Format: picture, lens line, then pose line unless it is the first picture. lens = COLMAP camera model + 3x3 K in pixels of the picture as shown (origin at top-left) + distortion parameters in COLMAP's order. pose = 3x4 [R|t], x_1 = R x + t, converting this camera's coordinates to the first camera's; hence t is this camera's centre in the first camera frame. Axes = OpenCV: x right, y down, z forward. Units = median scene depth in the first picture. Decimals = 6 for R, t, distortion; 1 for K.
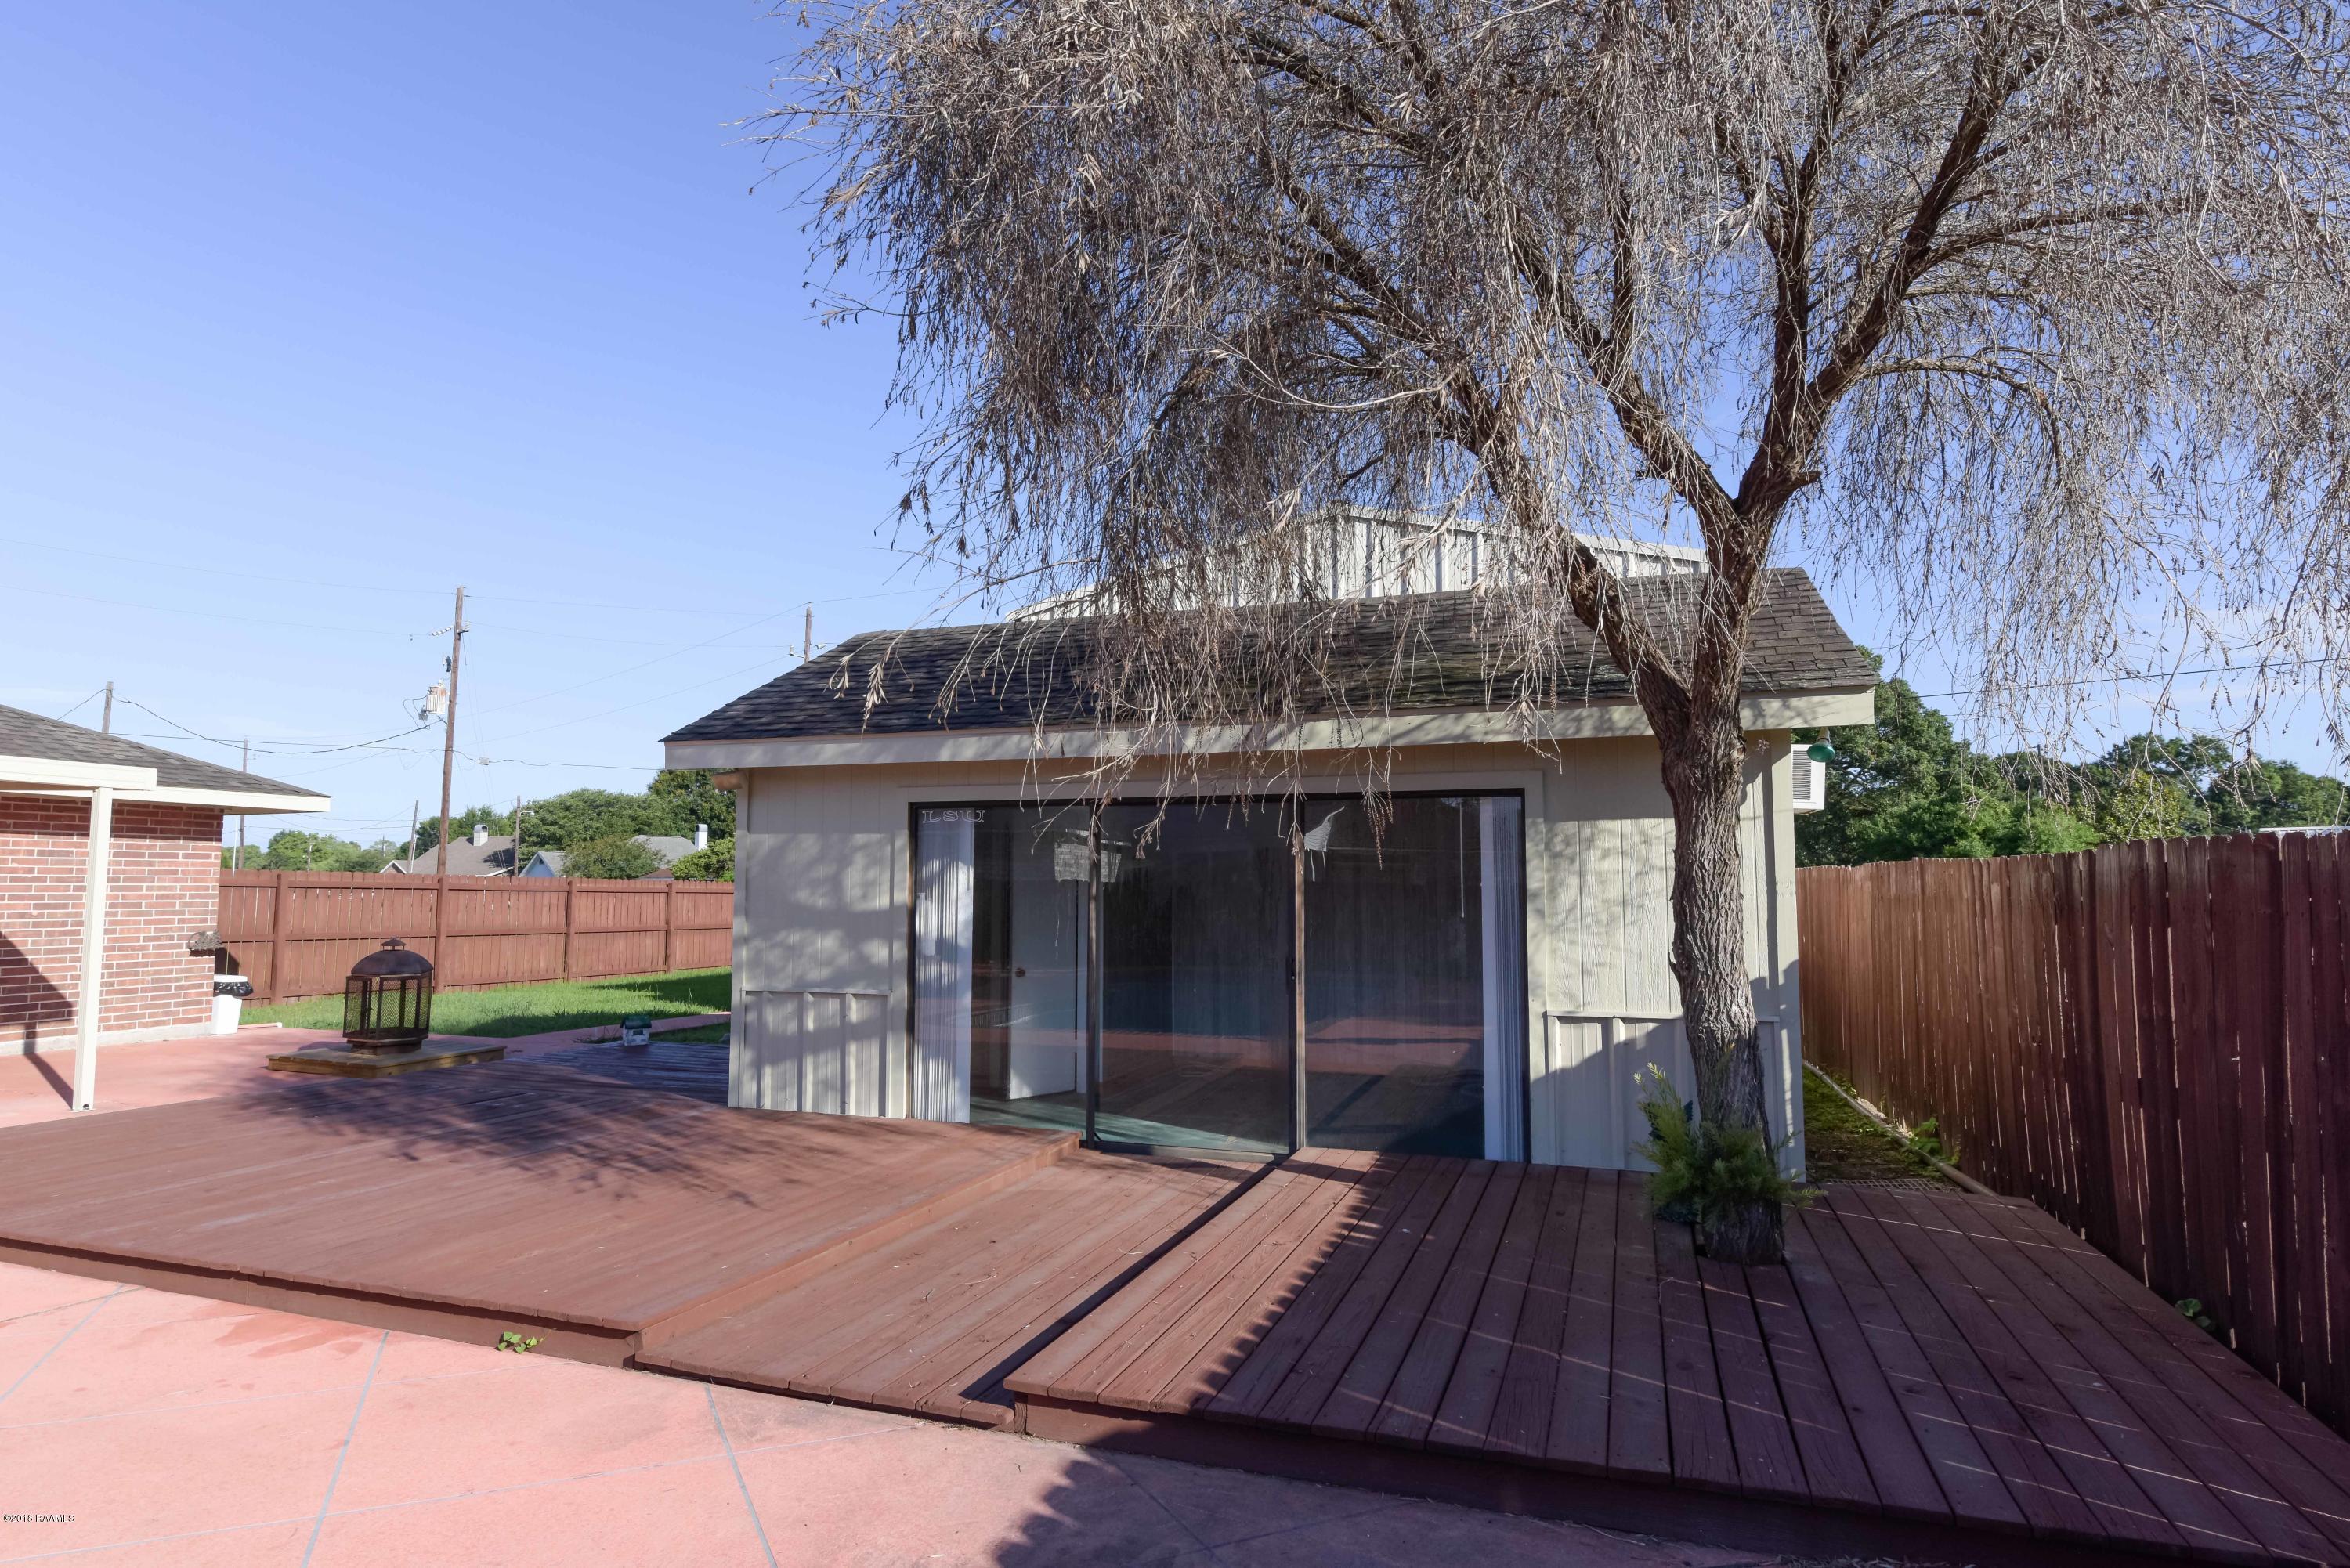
lens RADIAL K [[1263.5, 0, 1180.5], [0, 1263.5, 782.3], [0, 0, 1]] dist [0.000440, 0.000097]
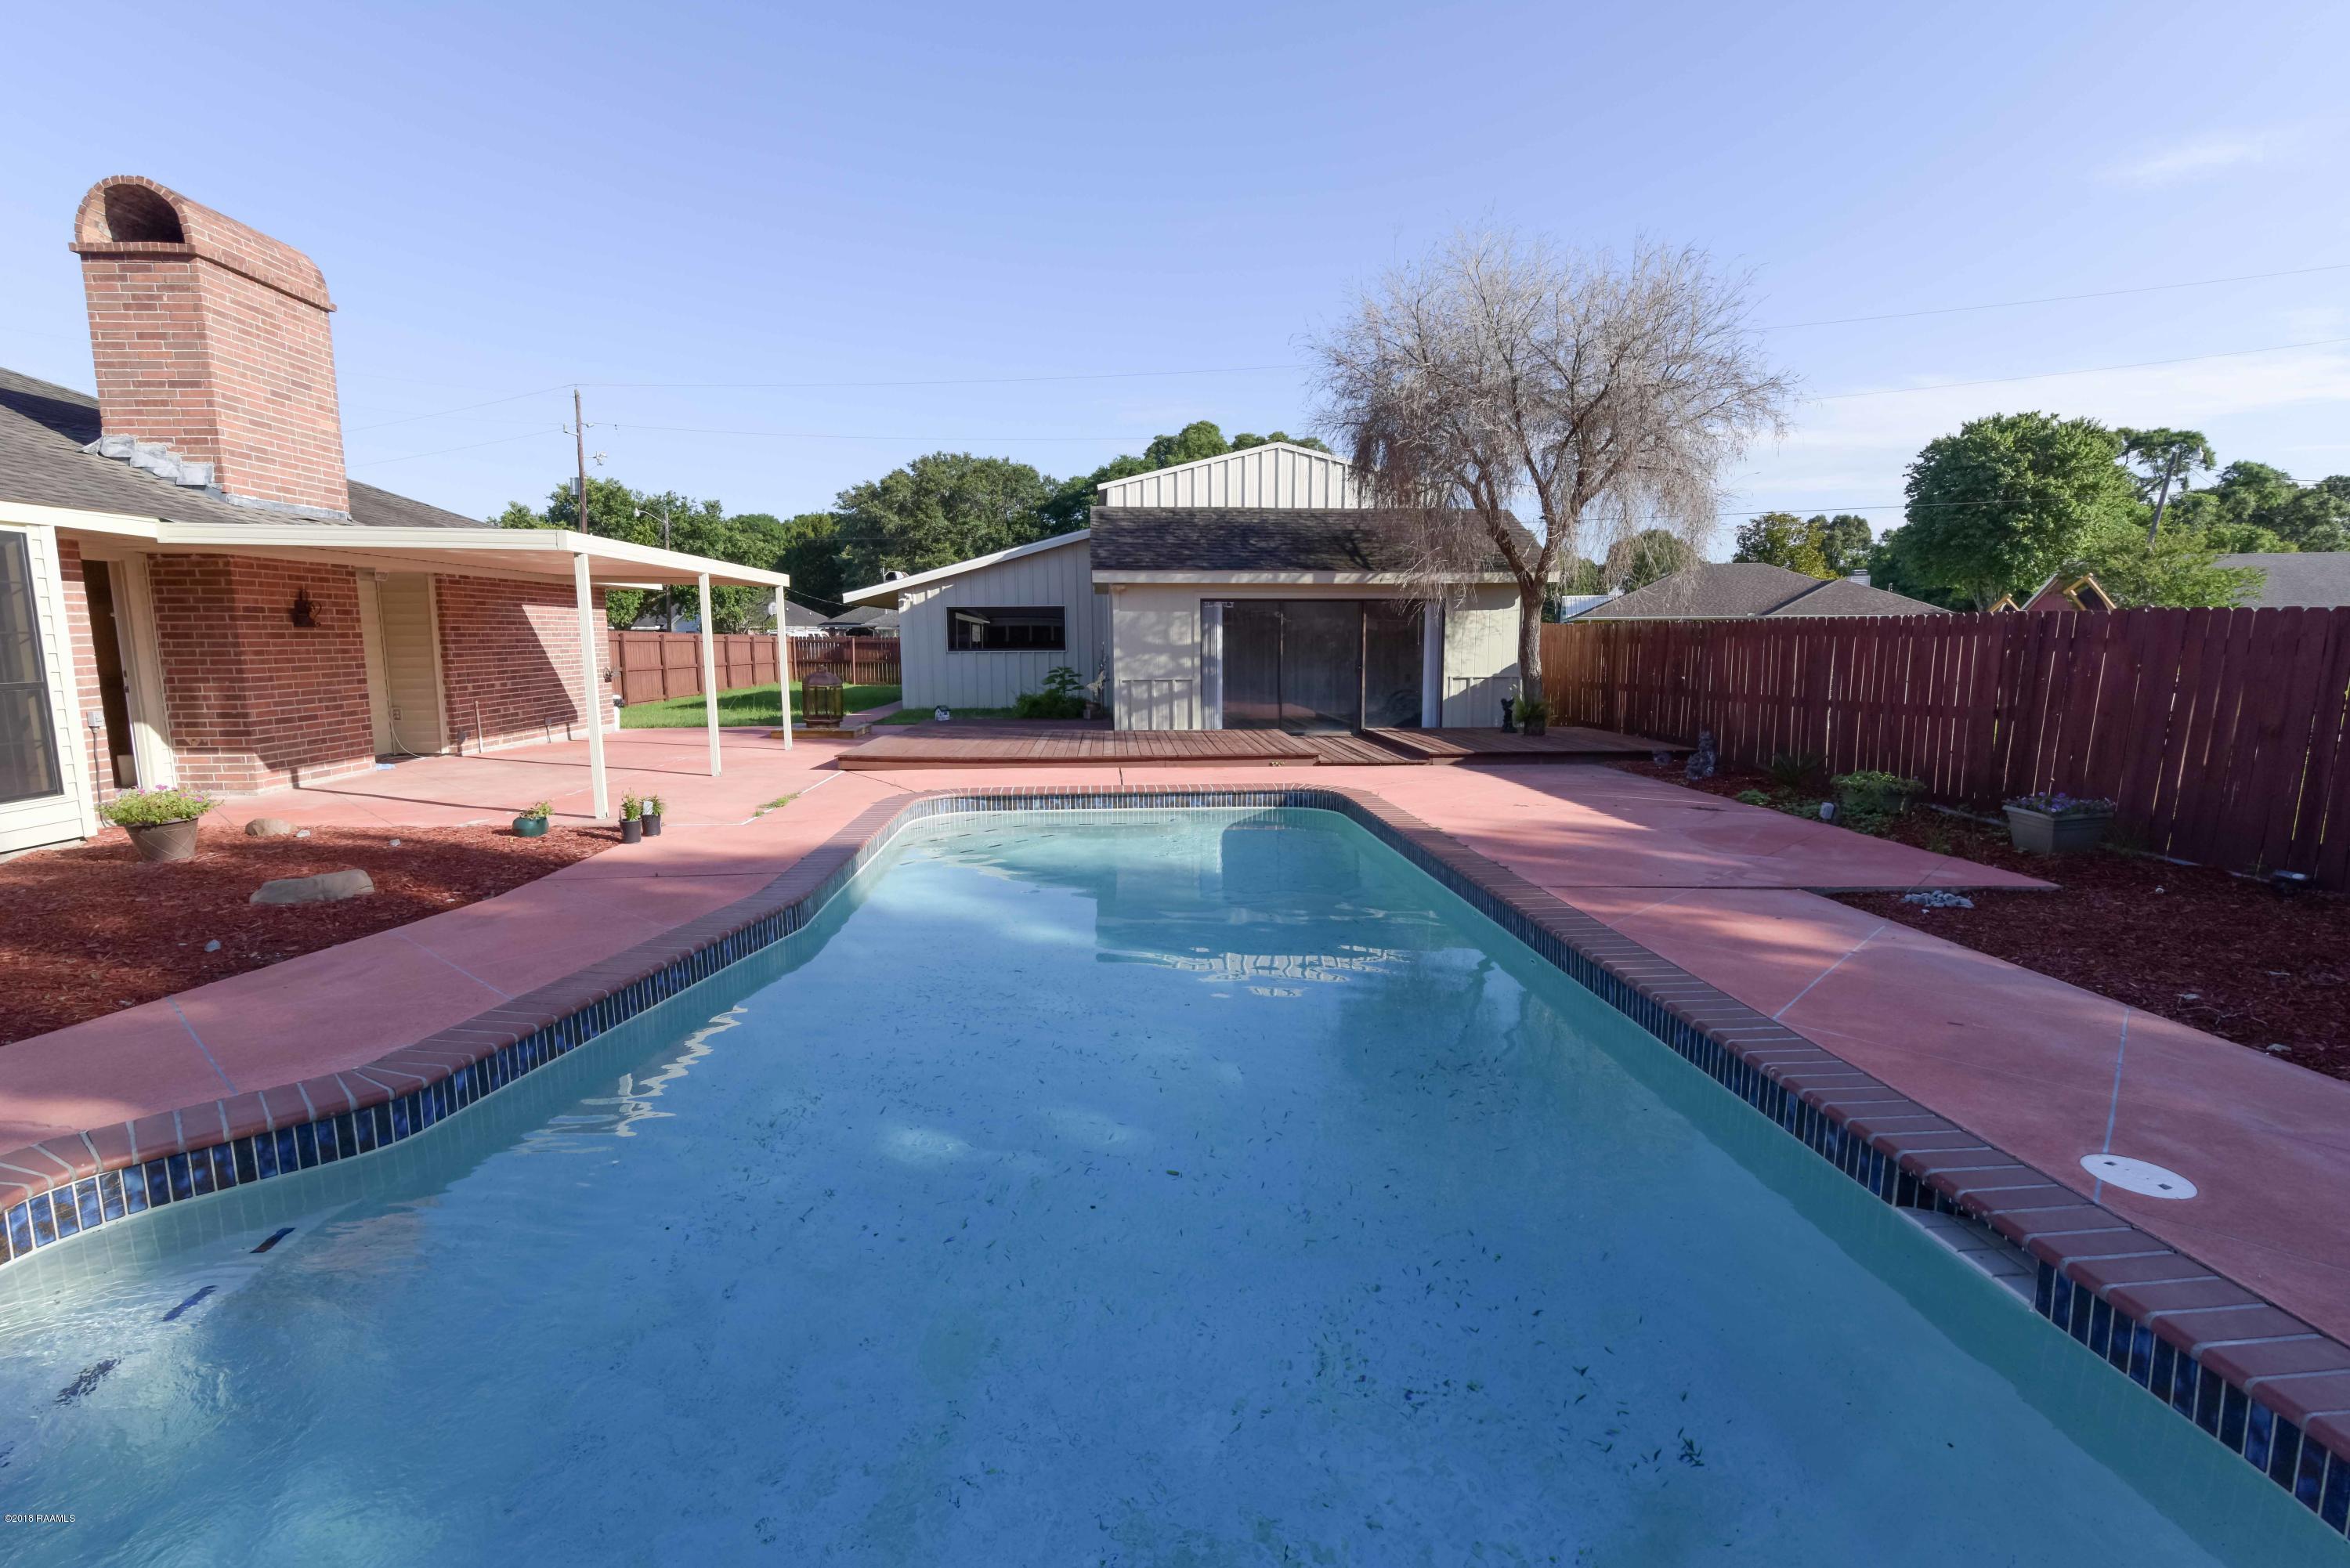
lens RADIAL K [[1094.5, 0, 1178.8], [0, 1094.5, 797.3], [0, 0, 1]] dist [-0.005243, -0.000608]
pose [[0.922142, -0.063169, 0.381659, -1.055130], [-0.025798, 0.974341, 0.223595, -0.078587], [-0.385990, -0.216033, 0.896851, -0.899240]]
